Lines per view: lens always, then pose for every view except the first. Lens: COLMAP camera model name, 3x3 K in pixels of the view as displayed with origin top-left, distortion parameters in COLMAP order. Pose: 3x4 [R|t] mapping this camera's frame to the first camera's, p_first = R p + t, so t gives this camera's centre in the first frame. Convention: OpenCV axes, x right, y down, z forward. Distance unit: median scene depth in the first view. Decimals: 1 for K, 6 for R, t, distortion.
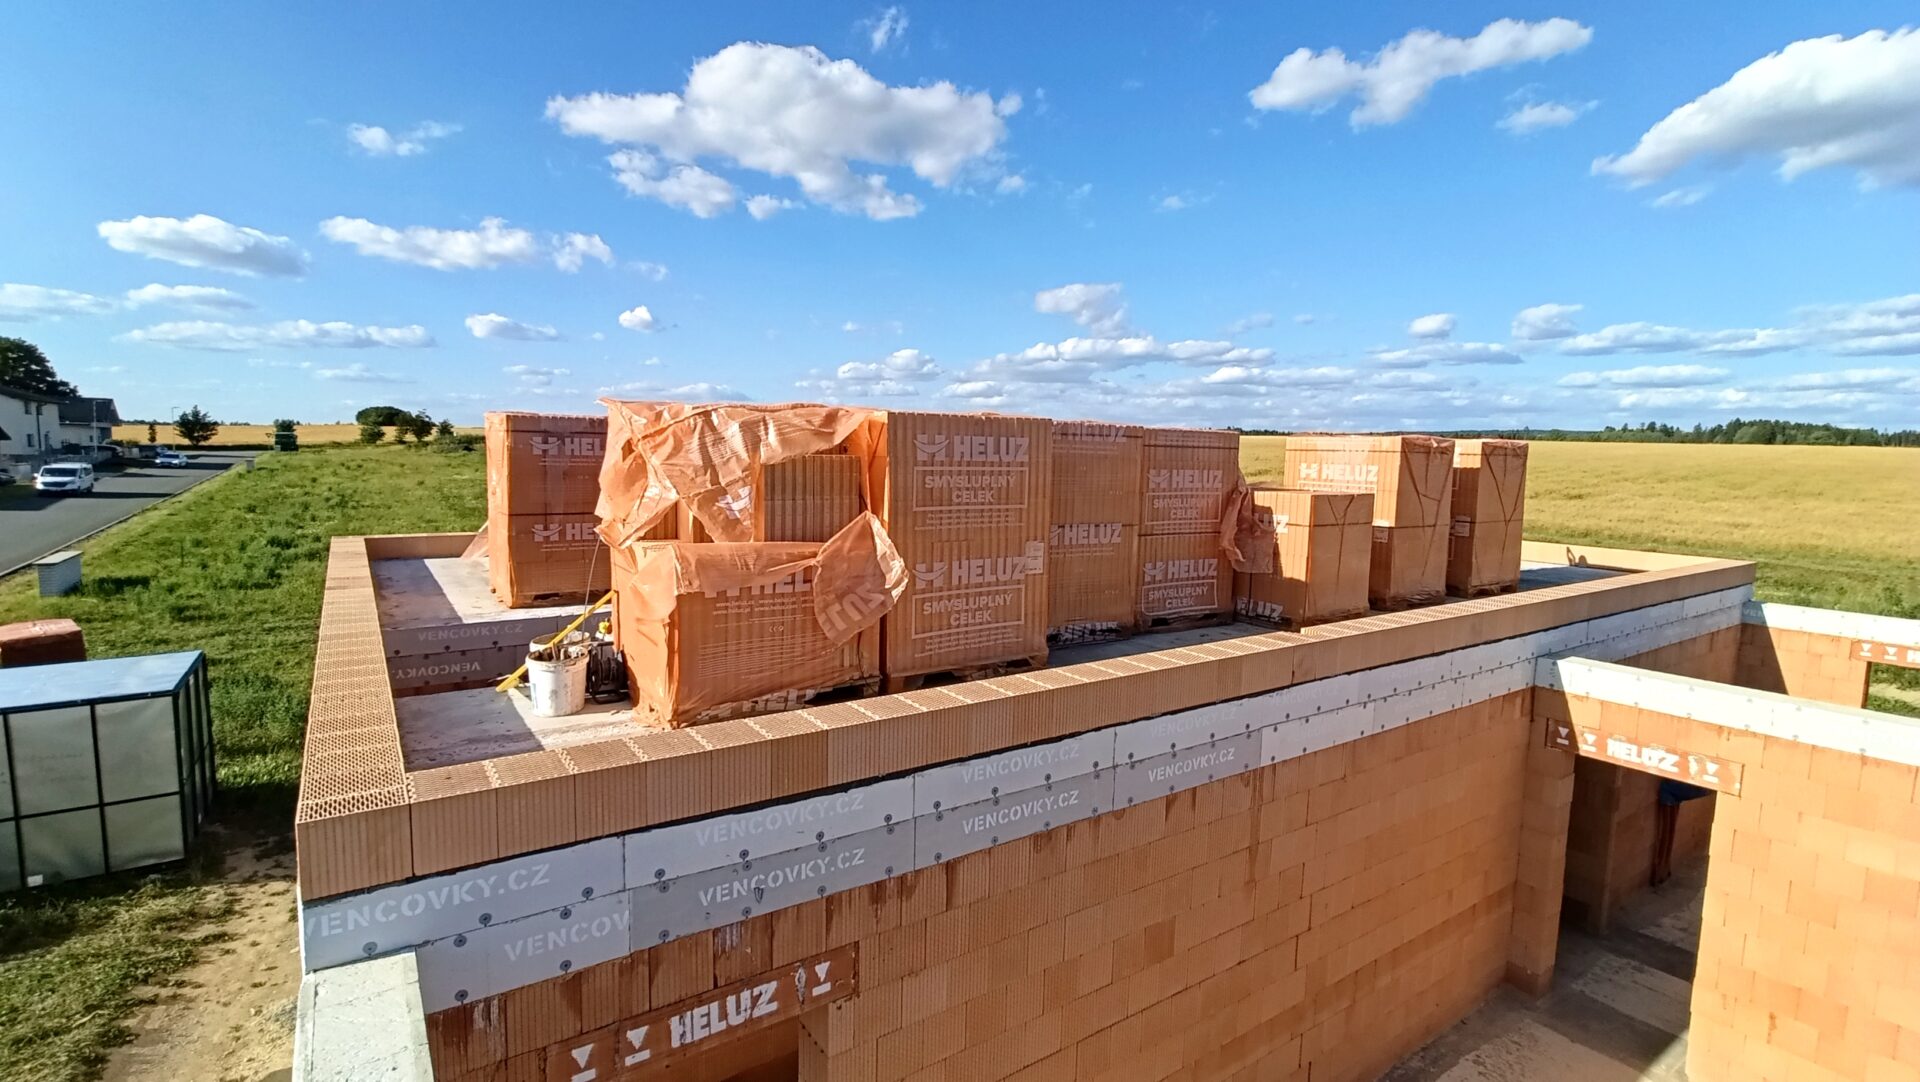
lens RADIAL K [[886.0, 0, 955.4], [0, 886.0, 532.8], [0, 0, 1]] dist [-0.020517, 0.008320]
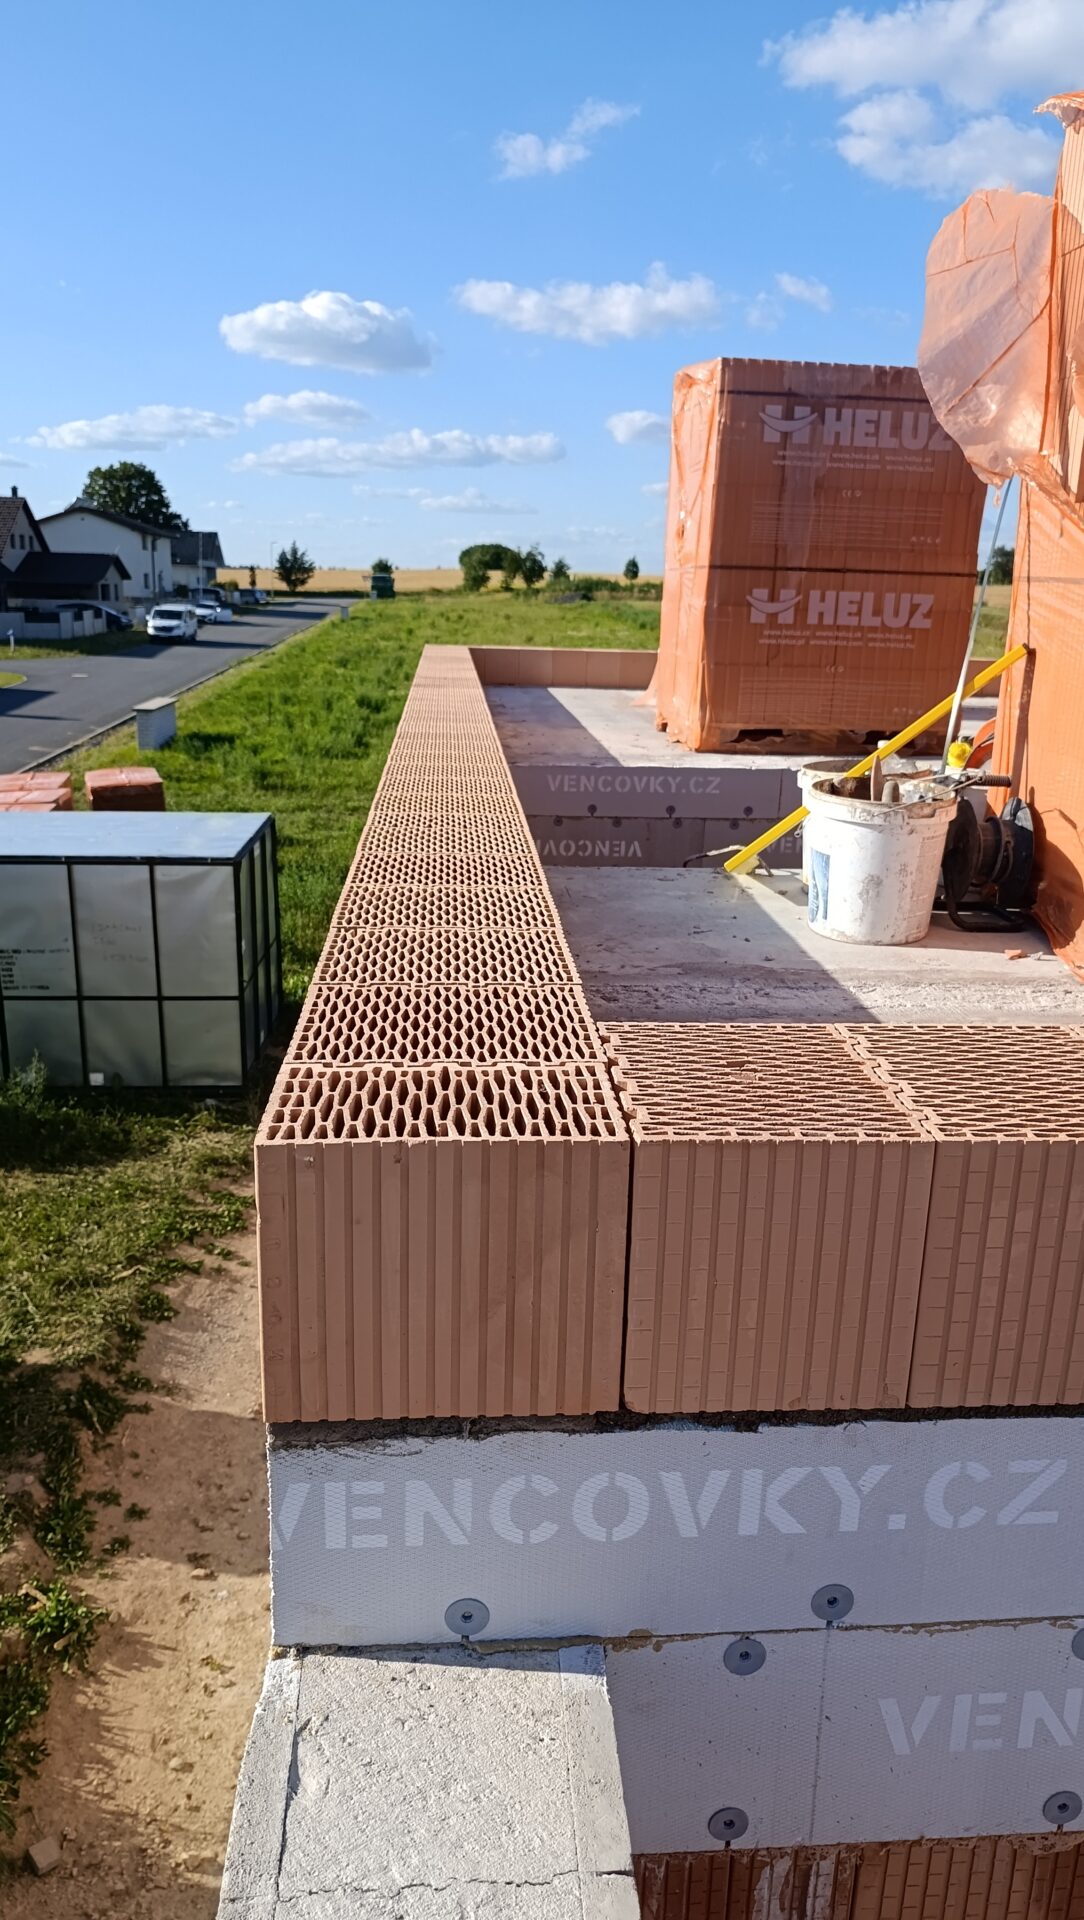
lens RADIAL K [[1322.5, 0, 542.0], [0, 1322.5, 960.0], [0, 0, 1]] dist [-0.005635, -0.006696]
pose [[0.860812, 0.139115, -0.489541, -0.176323], [-0.057316, 0.982295, 0.178358, 0.072368], [0.505686, -0.125474, 0.853544, 0.254736]]
